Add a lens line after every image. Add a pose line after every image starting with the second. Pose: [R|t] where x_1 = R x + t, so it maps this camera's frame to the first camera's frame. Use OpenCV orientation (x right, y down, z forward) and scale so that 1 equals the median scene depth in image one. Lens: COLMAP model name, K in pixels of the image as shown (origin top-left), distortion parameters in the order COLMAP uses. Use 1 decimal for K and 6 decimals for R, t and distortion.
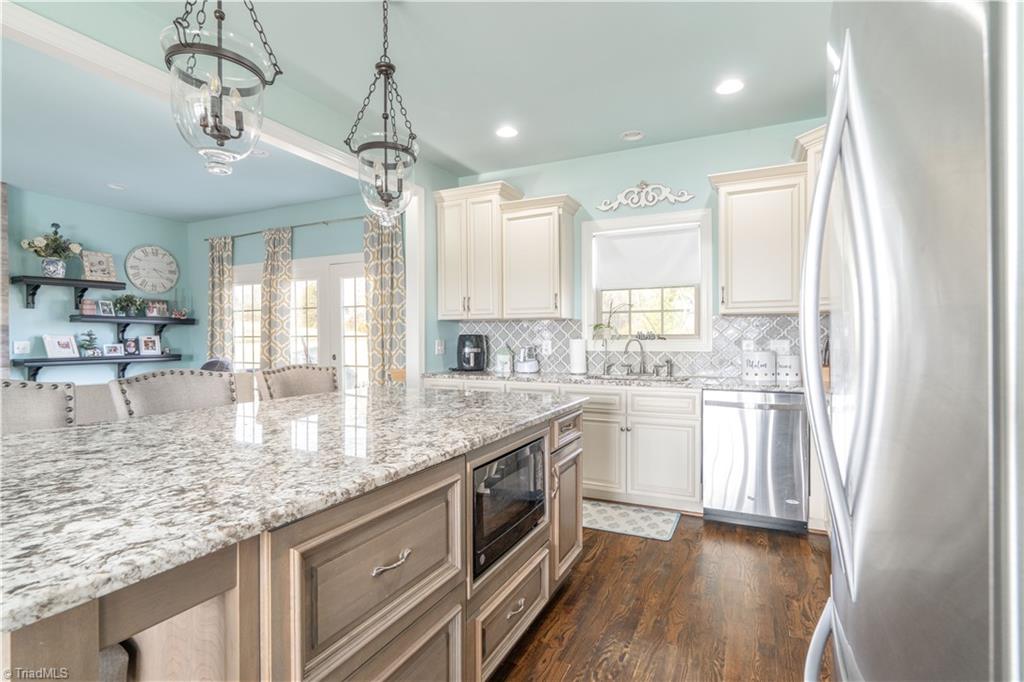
lens RADIAL K [[509.2, 0, 512.0], [0, 509.2, 341.0], [0, 0, 1]] dist [0.002058, -0.000448]
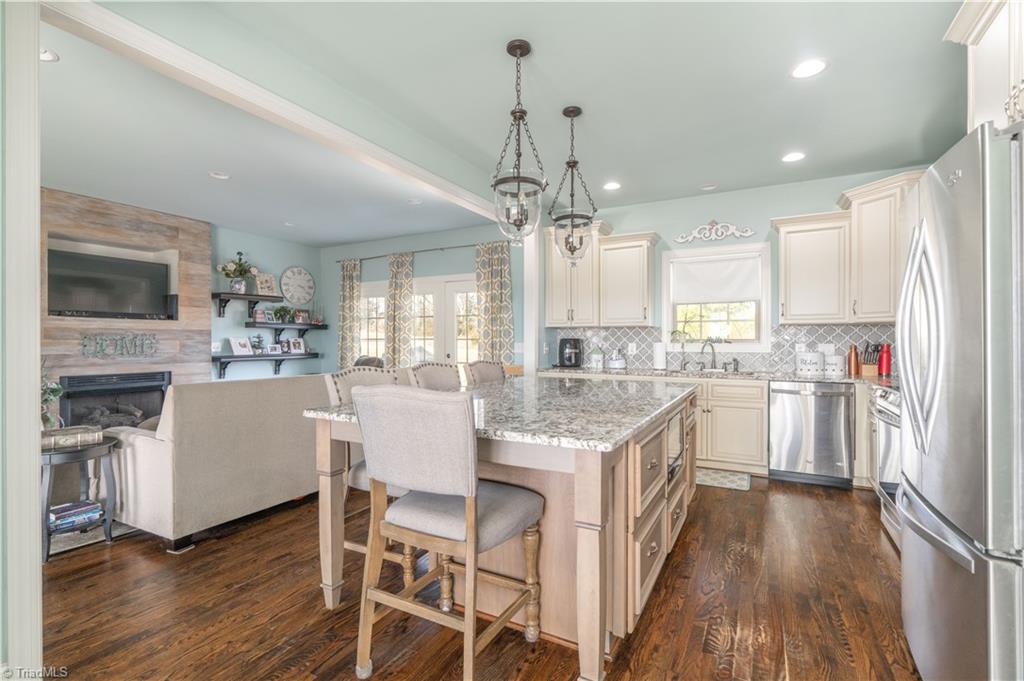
lens RADIAL K [[476.0, 0, 503.0], [0, 476.0, 340.9], [0, 0, 1]] dist [-0.001024, -0.000265]
pose [[0.998422, 0.003177, -0.056059, -0.163079], [-0.003354, 0.999990, -0.003073, -0.002166], [0.056049, 0.003256, 0.998423, -0.183405]]
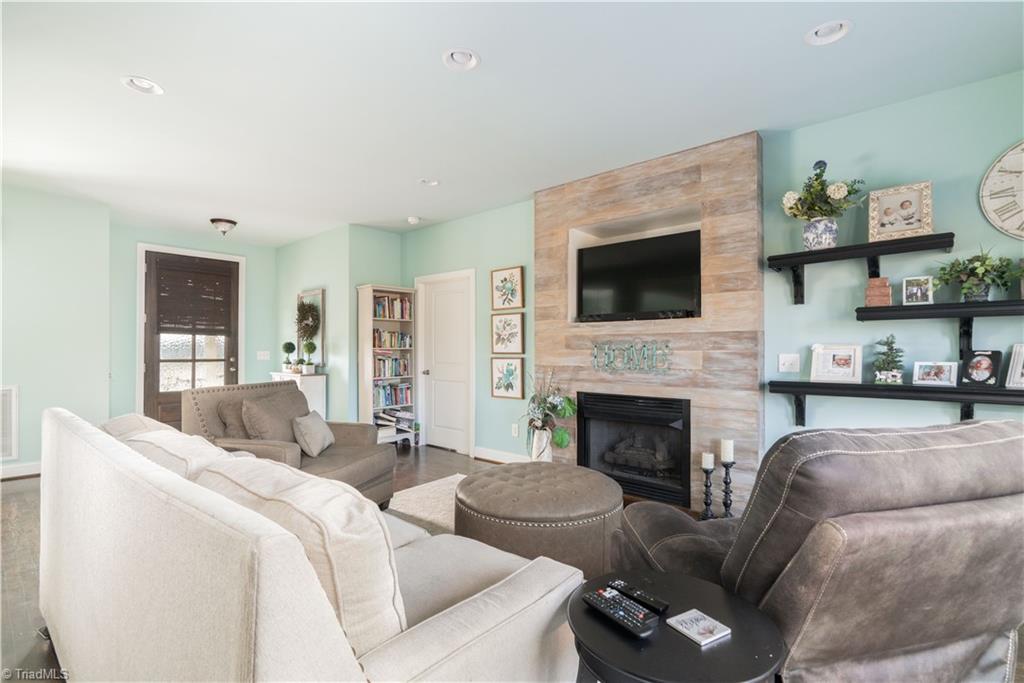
lens RADIAL K [[476.0, 0, 503.0], [0, 476.0, 341.9], [0, 0, 1]] dist [-0.001024, -0.000265]
pose [[-0.273117, -0.008102, -0.961947, -0.258822], [0.001242, 0.999961, -0.008775, -0.010640], [0.961980, -0.003591, -0.273096, 0.832324]]
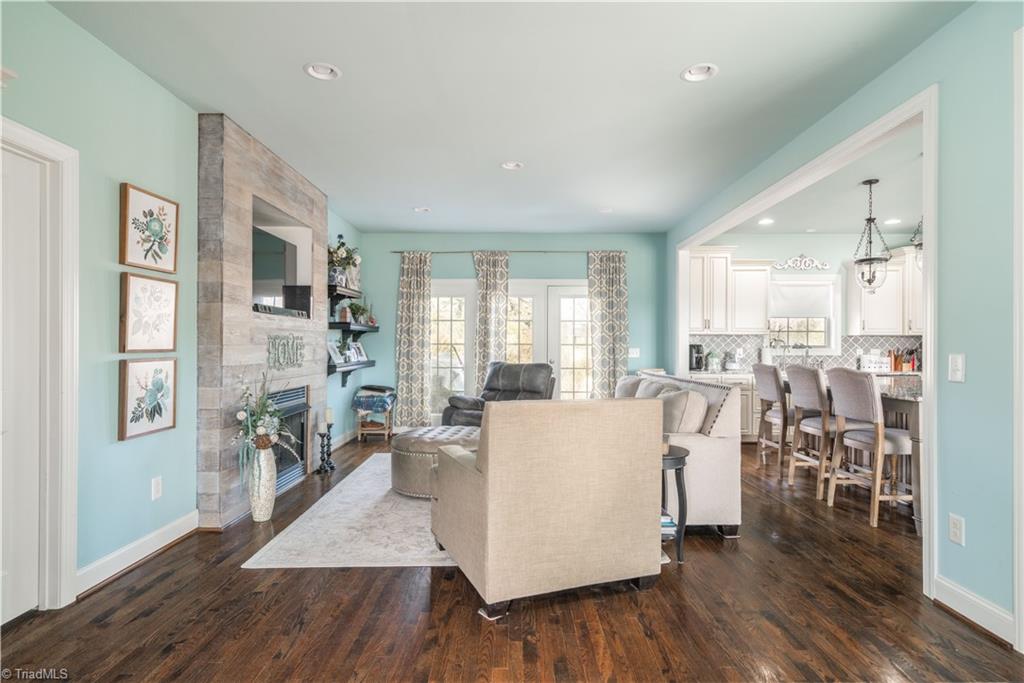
lens RADIAL K [[554.2, 0, 492.8], [0, 554.2, 343.8], [0, 0, 1]] dist [0.001077, -0.000089]
pose [[0.904343, 0.007008, 0.426748, -1.145100], [-0.005198, 0.999972, -0.005405, -0.002200], [-0.426774, 0.002670, 0.904354, -0.172525]]
